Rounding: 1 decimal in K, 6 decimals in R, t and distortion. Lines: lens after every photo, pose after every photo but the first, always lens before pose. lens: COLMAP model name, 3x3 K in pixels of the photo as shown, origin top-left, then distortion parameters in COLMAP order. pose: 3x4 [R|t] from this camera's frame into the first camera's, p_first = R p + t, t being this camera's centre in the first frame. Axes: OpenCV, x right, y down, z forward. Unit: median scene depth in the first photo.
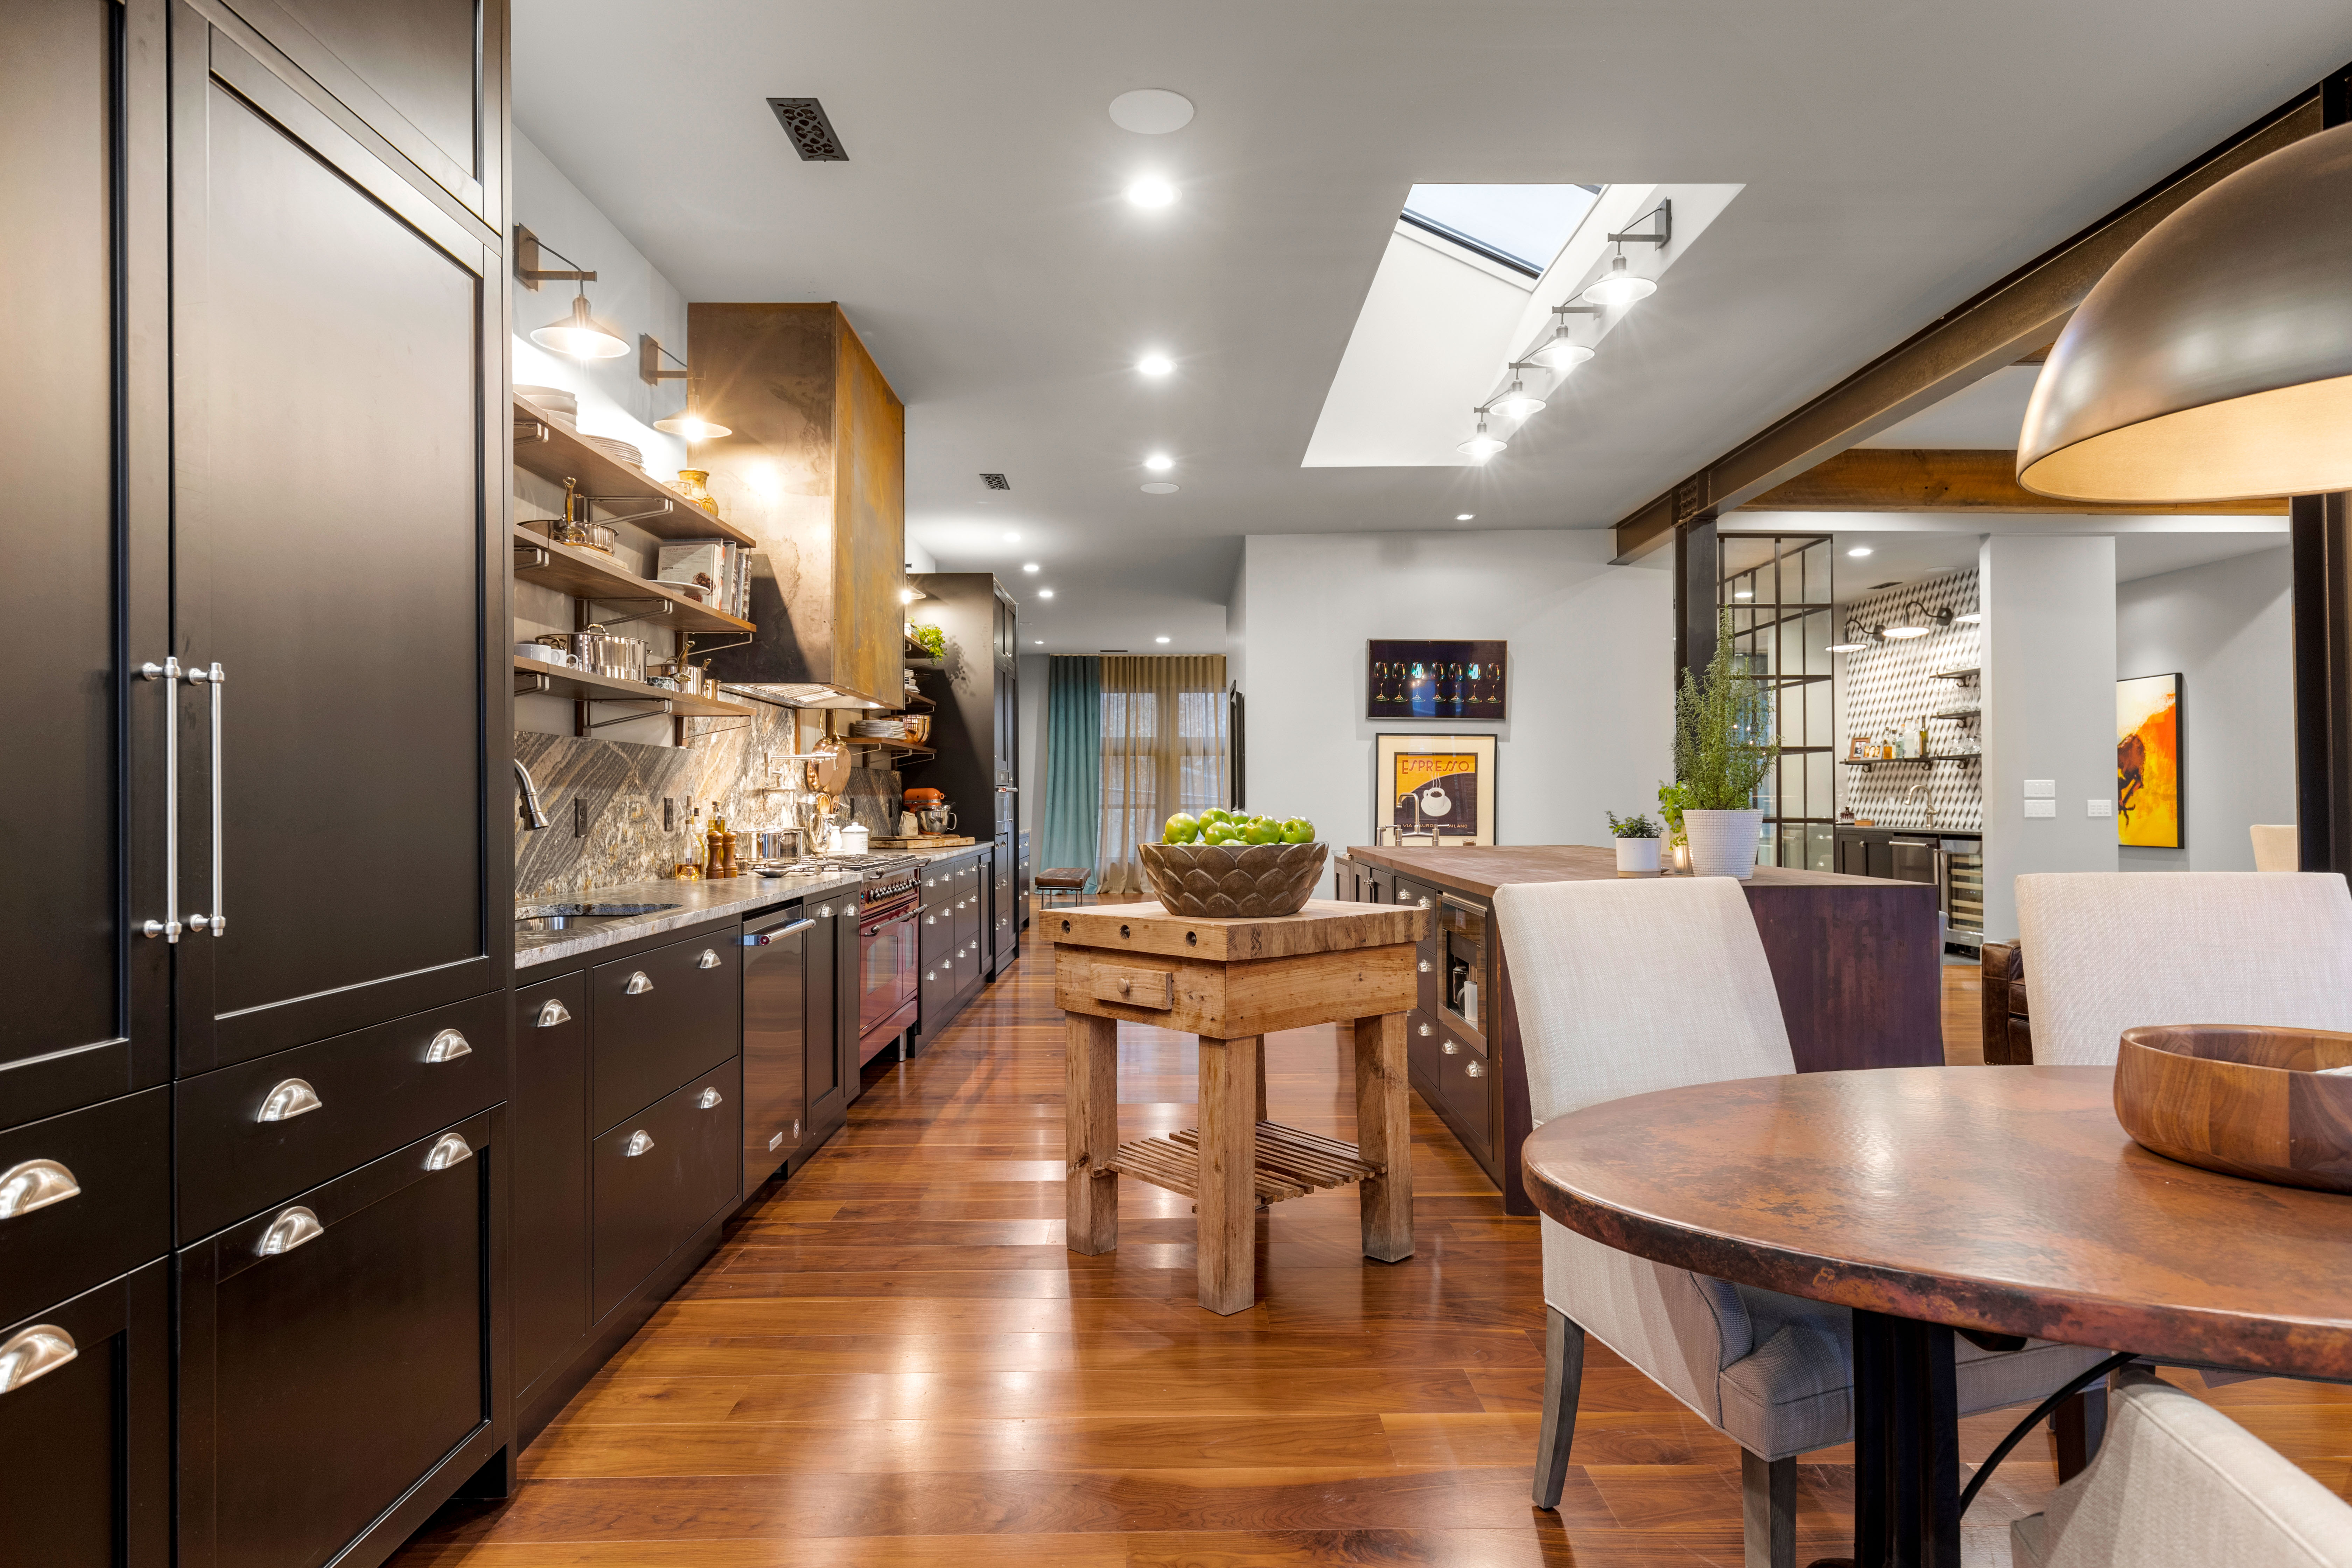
lens RADIAL K [[1261.7, 0, 1177.4], [0, 1261.7, 792.4], [0, 0, 1]] dist [-0.004051, -0.000965]
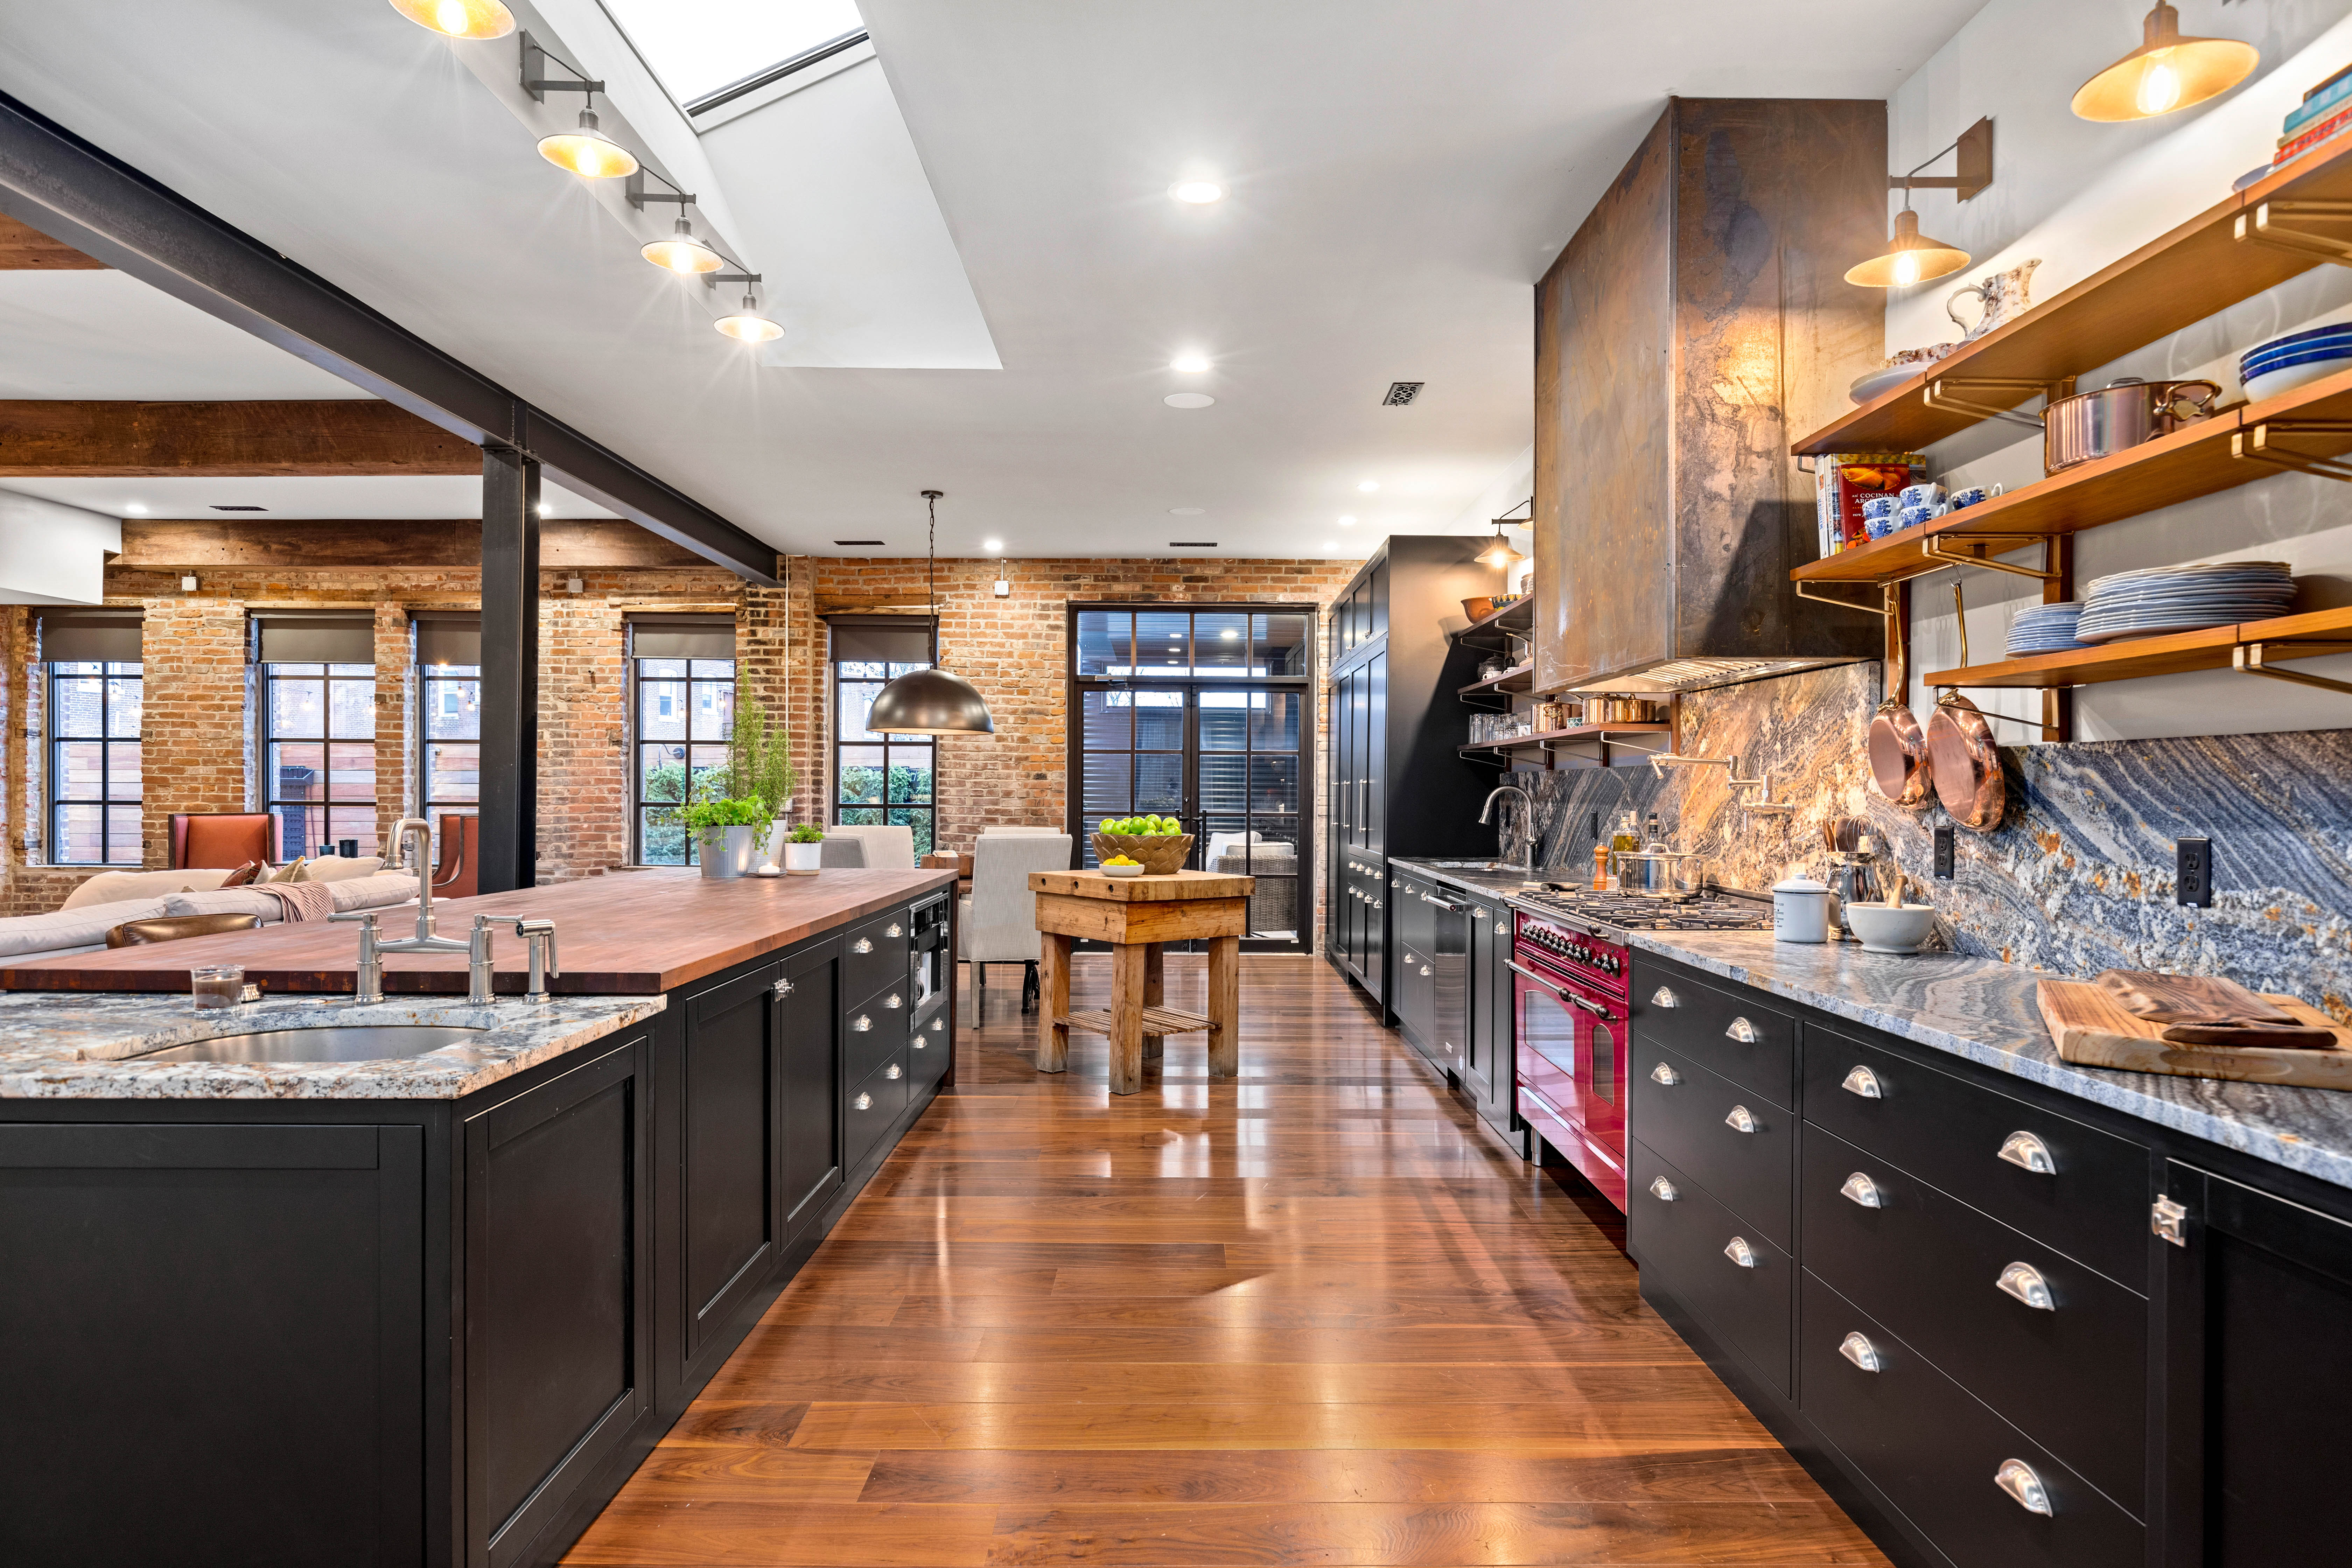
lens RADIAL K [[1410.1, 0, 1177.8], [0, 1410.1, 786.9], [0, 0, 1]] dist [-0.003890, 0.000745]
pose [[-0.999940, -0.002547, 0.010695, -0.020746], [-0.002635, 0.999962, -0.008257, -0.007322], [-0.010674, -0.008285, -0.999909, 2.206166]]
